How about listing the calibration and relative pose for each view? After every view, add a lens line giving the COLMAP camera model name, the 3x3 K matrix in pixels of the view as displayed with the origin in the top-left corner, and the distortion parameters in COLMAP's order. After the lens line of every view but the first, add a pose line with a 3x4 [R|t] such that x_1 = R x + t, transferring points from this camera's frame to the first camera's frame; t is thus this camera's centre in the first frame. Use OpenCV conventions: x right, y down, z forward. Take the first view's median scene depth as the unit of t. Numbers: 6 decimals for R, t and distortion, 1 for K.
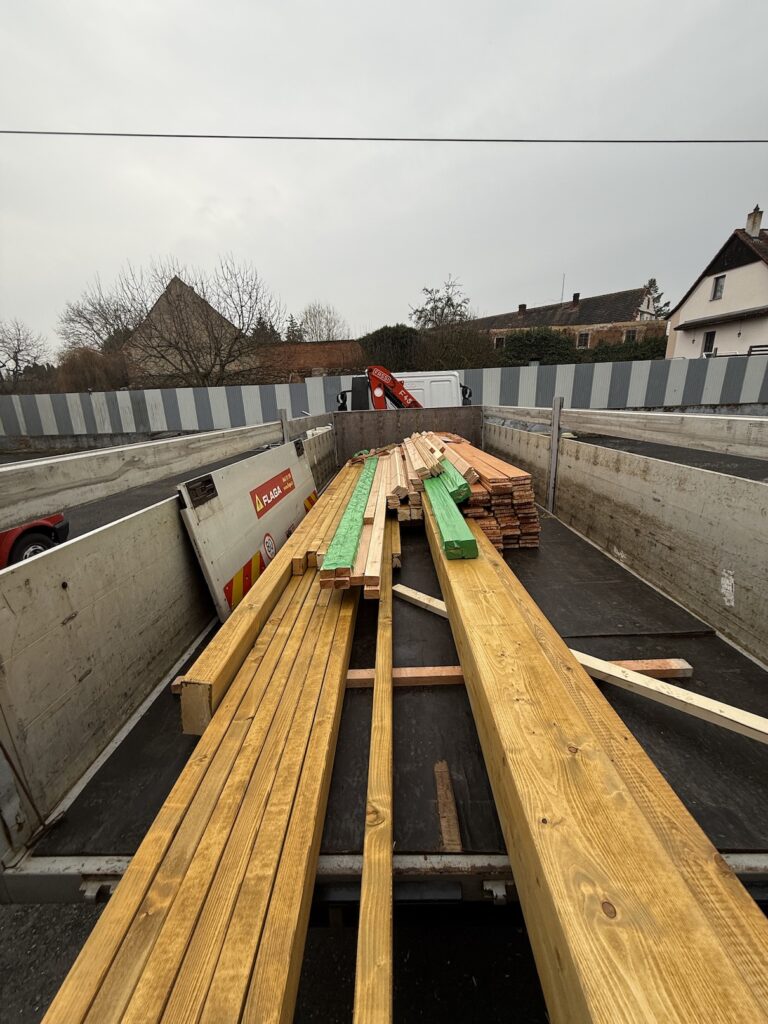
lens RADIAL K [[405.8, 0, 386.2], [0, 405.8, 513.7], [0, 0, 1]] dist [0.000464, -0.000268]
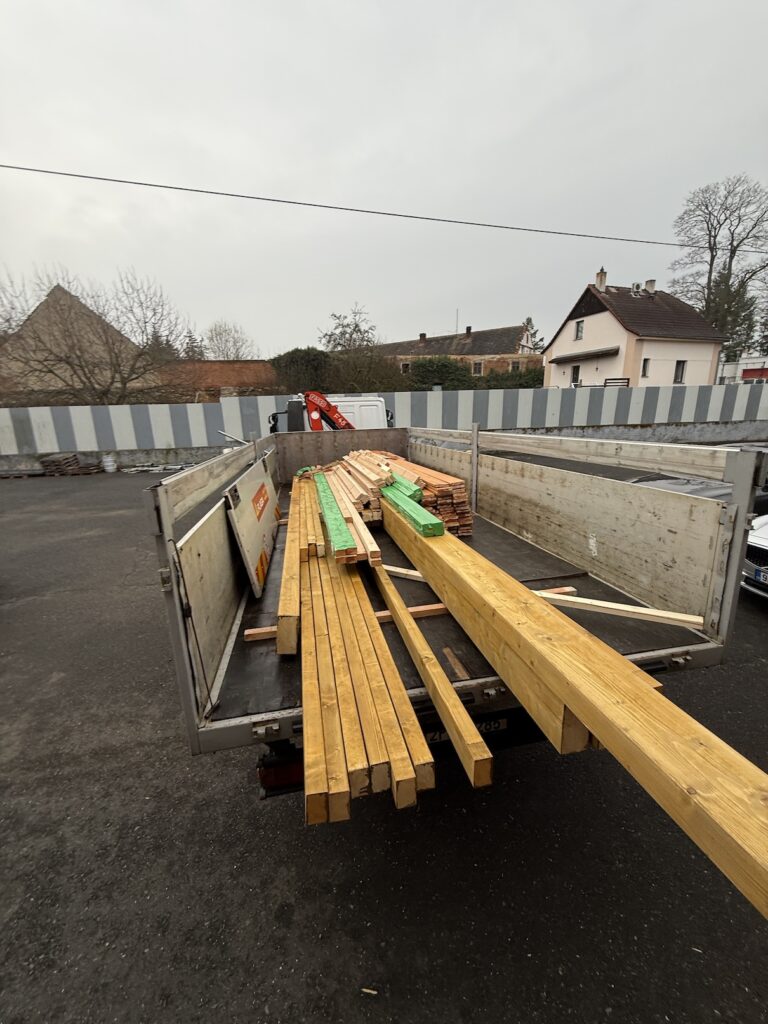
lens RADIAL K [[405.8, 0, 385.6], [0, 405.8, 516.1], [0, 0, 1]] dist [0.000464, -0.000268]
pose [[0.976197, -0.043020, 0.212578, -0.079253], [0.051394, 0.998099, -0.034023, 0.021864], [-0.210710, 0.044138, 0.976552, -0.107008]]
